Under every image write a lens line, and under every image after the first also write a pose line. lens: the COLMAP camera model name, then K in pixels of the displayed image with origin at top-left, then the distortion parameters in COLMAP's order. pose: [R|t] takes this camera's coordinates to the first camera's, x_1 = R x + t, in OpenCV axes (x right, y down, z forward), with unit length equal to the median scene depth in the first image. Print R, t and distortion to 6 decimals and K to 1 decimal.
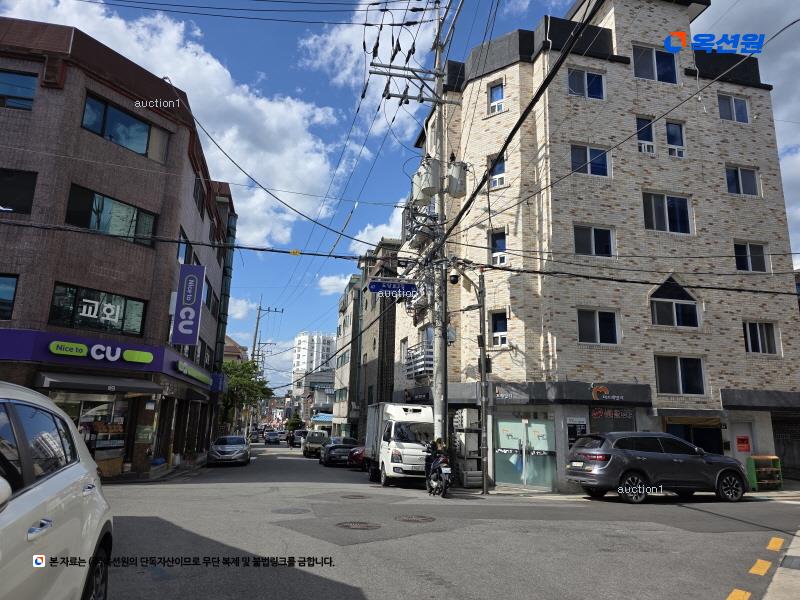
lens RADIAL K [[538.5, 0, 399.9], [0, 538.5, 298.2], [0, 0, 1]] dist [0.076535, -0.064376]
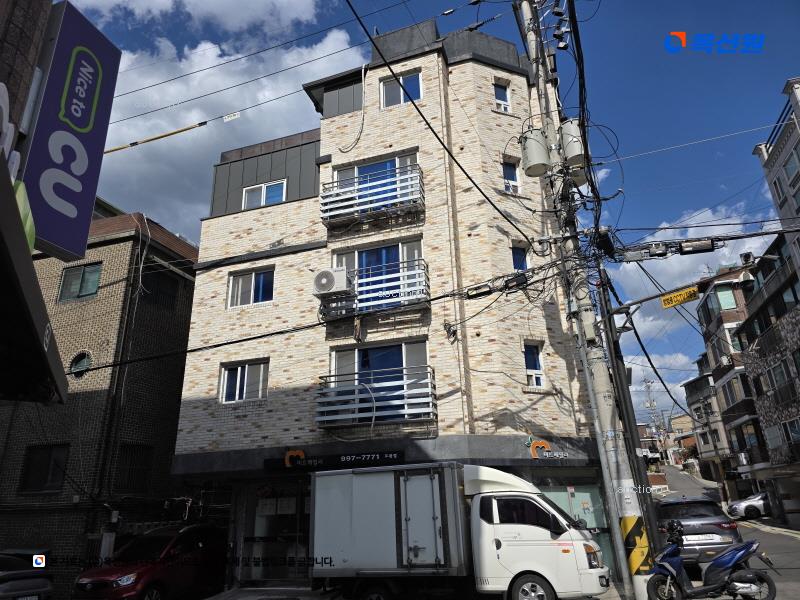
lens RADIAL K [[538.5, 0, 396.7], [0, 538.5, 294.0], [0, 0, 1]] dist [0.076535, -0.064376]
pose [[0.534612, 0.266933, 0.801833, -0.574103], [-0.139209, 0.963660, -0.227990, 0.165382], [-0.833553, 0.010263, 0.552344, 0.752036]]
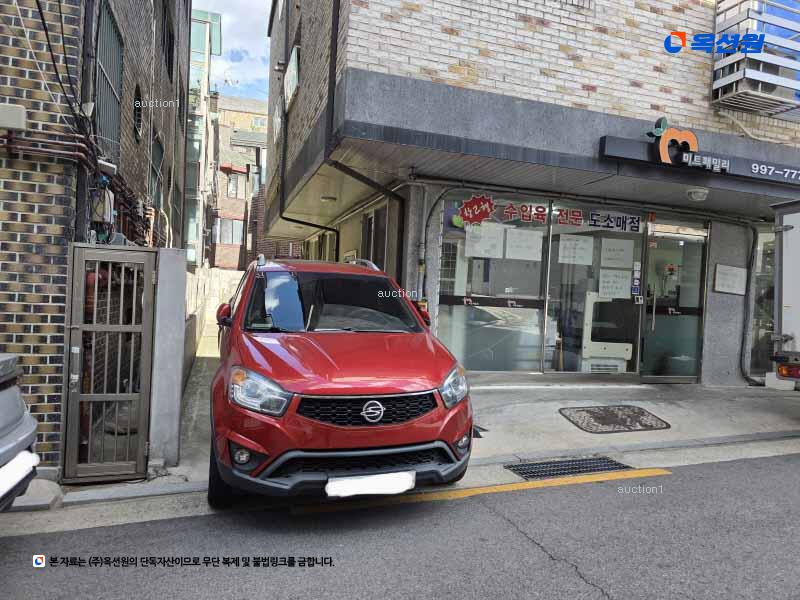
lens RADIAL K [[538.5, 0, 400.6], [0, 538.5, 298.4], [0, 0, 1]] dist [0.076535, -0.064376]
pose [[-0.094847, -0.030695, 0.995019, -0.323627], [-0.259770, 0.965657, 0.005028, 0.368842], [-0.961001, -0.258000, -0.099563, 1.461438]]
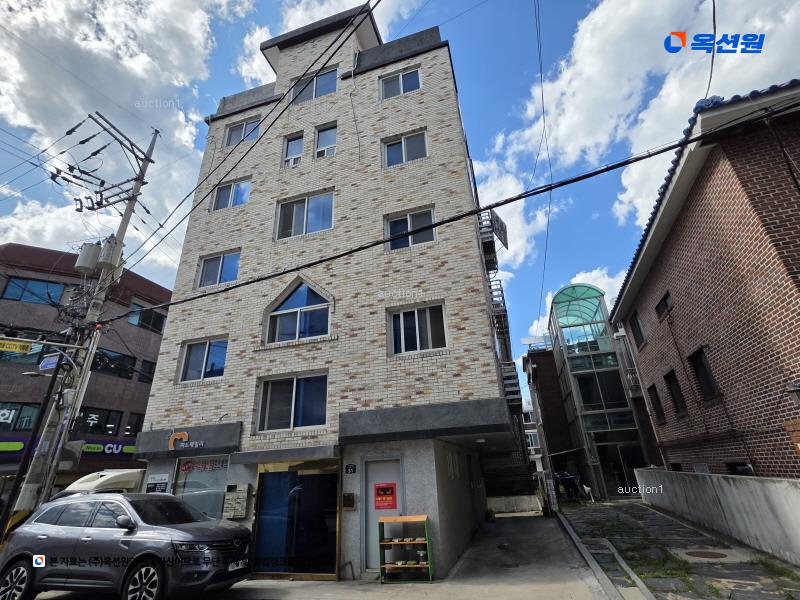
lens RADIAL K [[379.9, 0, 399.5], [0, 379.9, 297.1], [0, 0, 1]] dist [0.001315, 0.001008]
pose [[0.860735, -0.267365, -0.433187, 0.899069], [0.172592, 0.953837, -0.245777, 0.155493], [0.478902, 0.136784, 0.867146, 0.592682]]
